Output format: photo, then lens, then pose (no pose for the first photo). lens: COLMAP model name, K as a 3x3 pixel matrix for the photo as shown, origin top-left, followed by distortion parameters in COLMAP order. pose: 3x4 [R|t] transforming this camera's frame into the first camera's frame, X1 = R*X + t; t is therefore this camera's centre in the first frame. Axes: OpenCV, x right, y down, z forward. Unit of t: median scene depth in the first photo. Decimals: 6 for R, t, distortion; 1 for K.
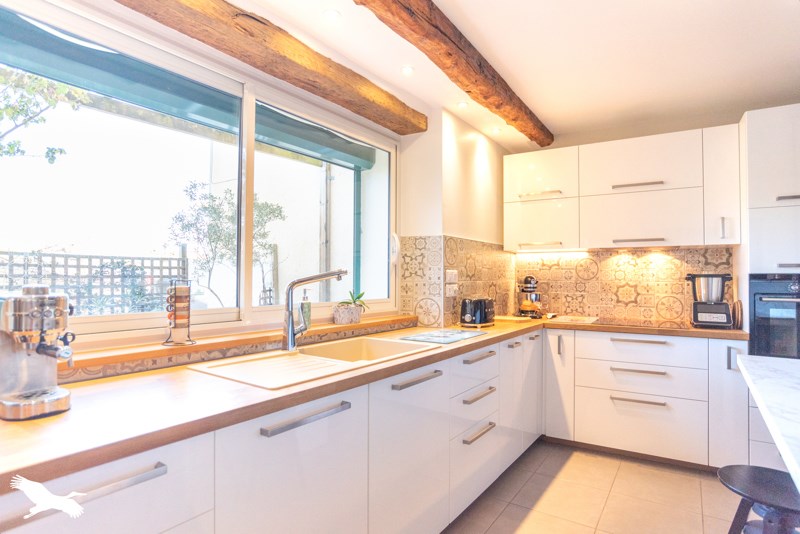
lens RADIAL K [[447.3, 0, 401.4], [0, 447.3, 268.4], [0, 0, 1]] dist [-0.025967, -0.000110]
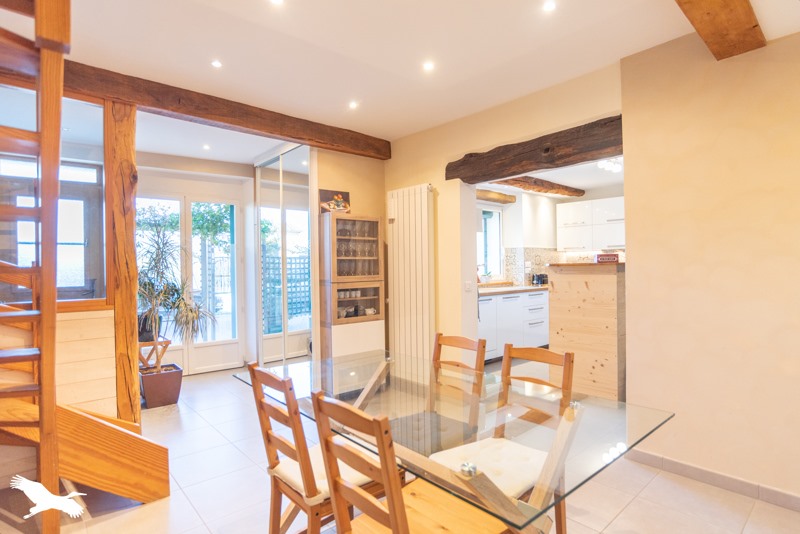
lens RADIAL K [[413.2, 0, 404.7], [0, 413.2, 268.6], [0, 0, 1]] dist [-0.007317, -0.000208]
pose [[0.973936, -0.019035, -0.226024, -0.025878], [0.023215, 0.999605, 0.015848, -0.009970], [0.225633, -0.020682, 0.973993, -1.220847]]
